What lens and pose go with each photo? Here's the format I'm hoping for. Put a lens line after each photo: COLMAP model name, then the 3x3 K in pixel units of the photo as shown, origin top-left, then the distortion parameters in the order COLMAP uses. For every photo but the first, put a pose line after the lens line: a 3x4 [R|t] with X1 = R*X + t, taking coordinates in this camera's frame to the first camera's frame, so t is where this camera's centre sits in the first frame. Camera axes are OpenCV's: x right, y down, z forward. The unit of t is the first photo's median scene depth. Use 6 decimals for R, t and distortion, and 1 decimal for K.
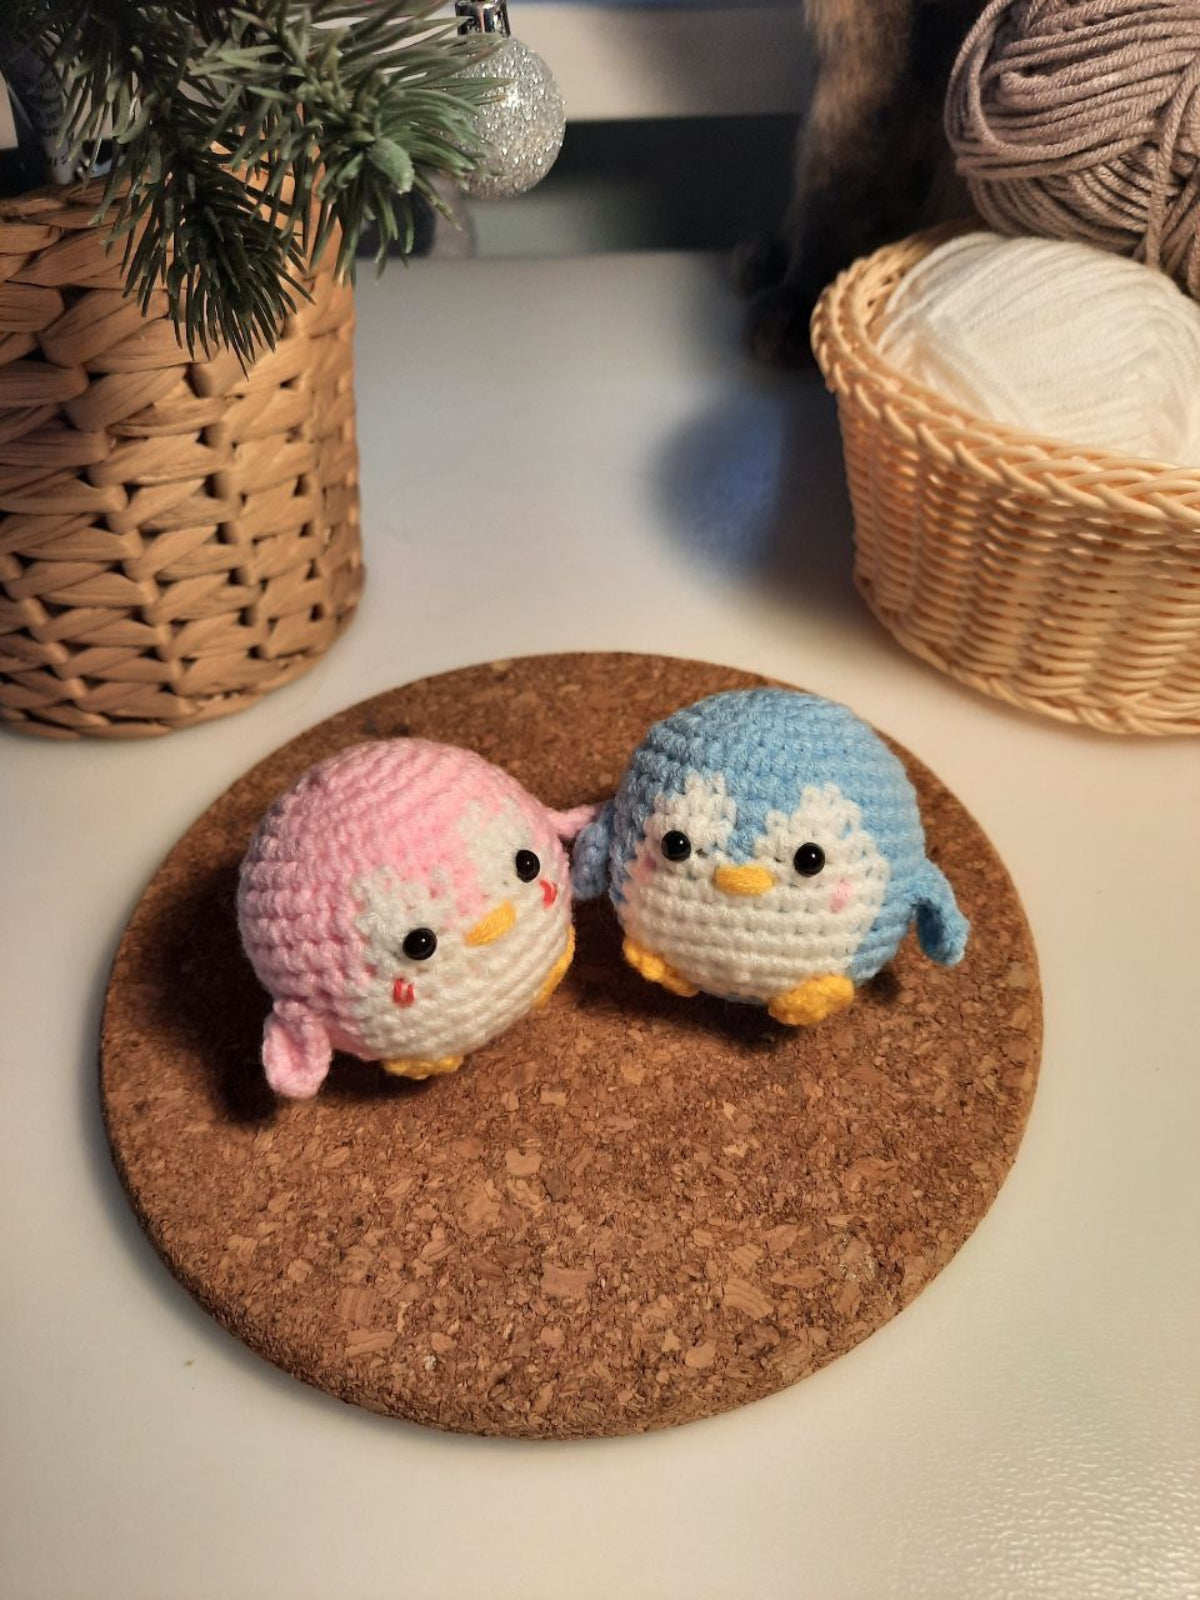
lens RADIAL K [[1207.2, 0, 600.9], [0, 1207.2, 800.1], [0, 0, 1]] dist [-0.040134, 0.019618]
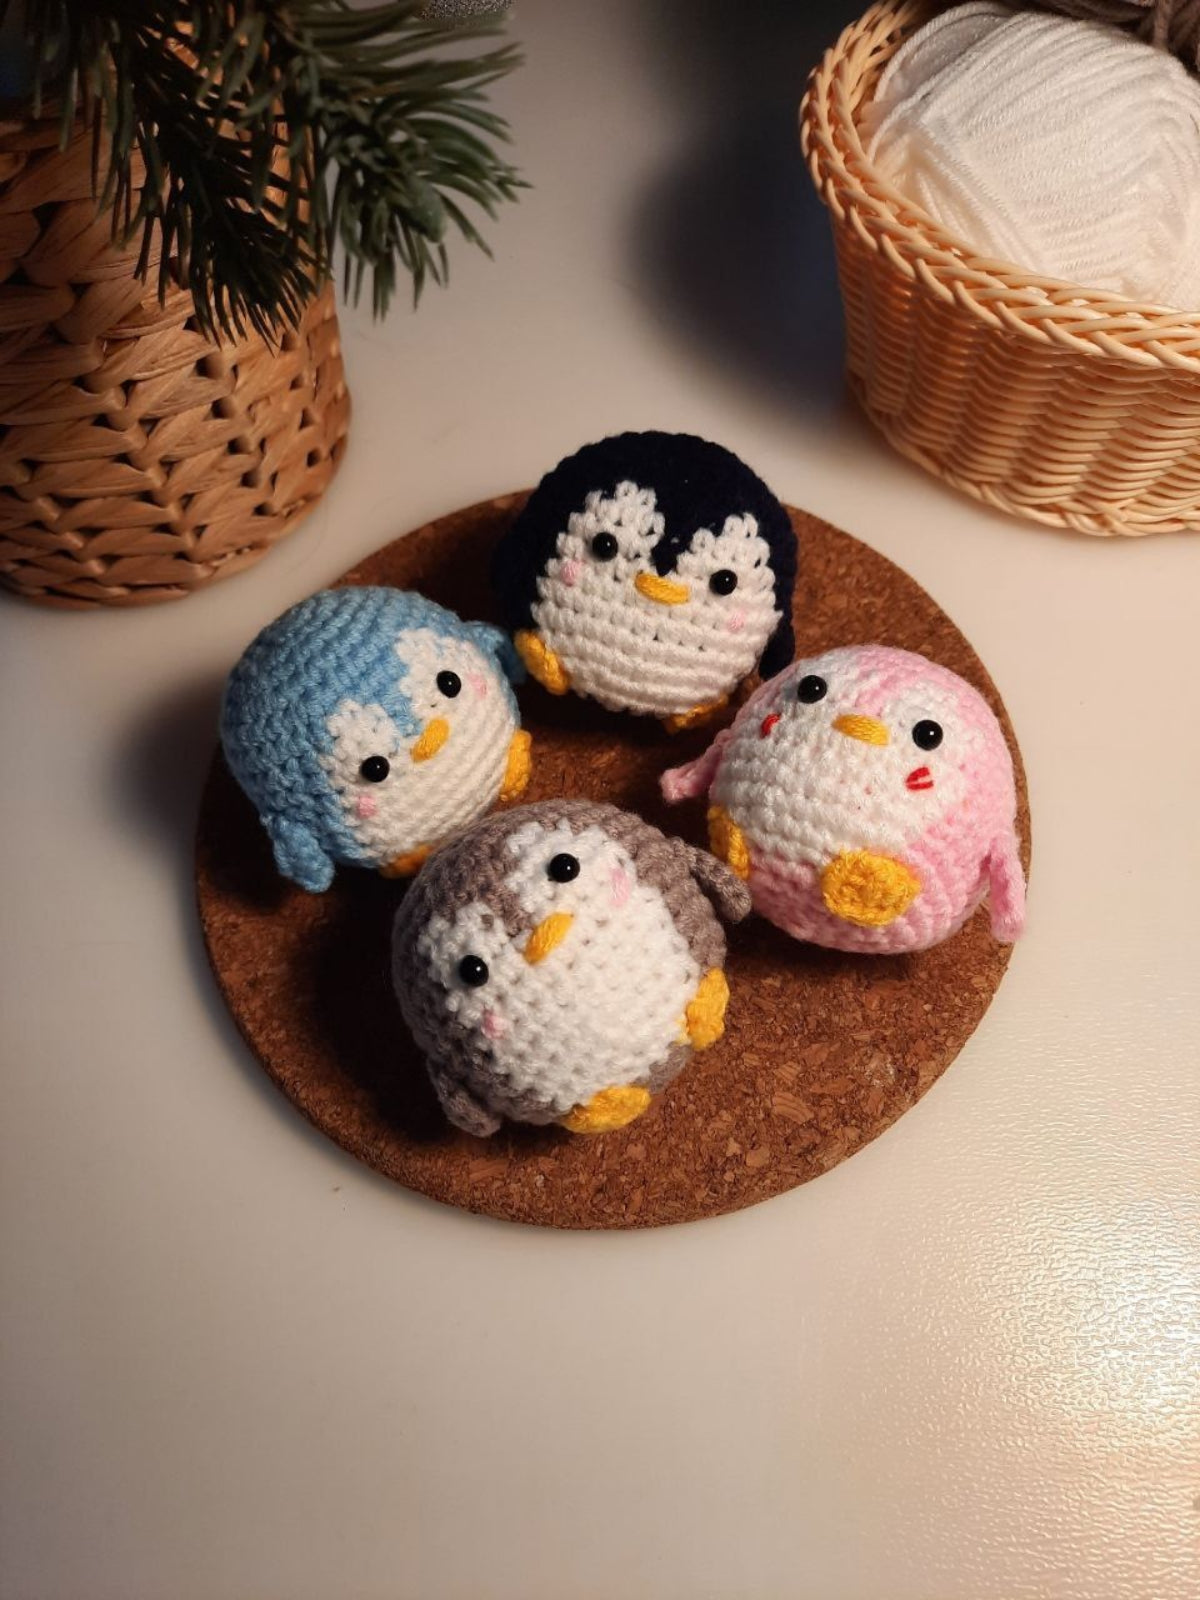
lens RADIAL K [[1207.2, 0, 598.3], [0, 1207.2, 800.4], [0, 0, 1]] dist [-0.040134, 0.019618]
pose [[0.996173, -0.085961, 0.015810, -0.050812], [0.077951, 0.955604, 0.284156, -0.187267], [-0.039534, -0.281836, 0.958648, -0.060467]]
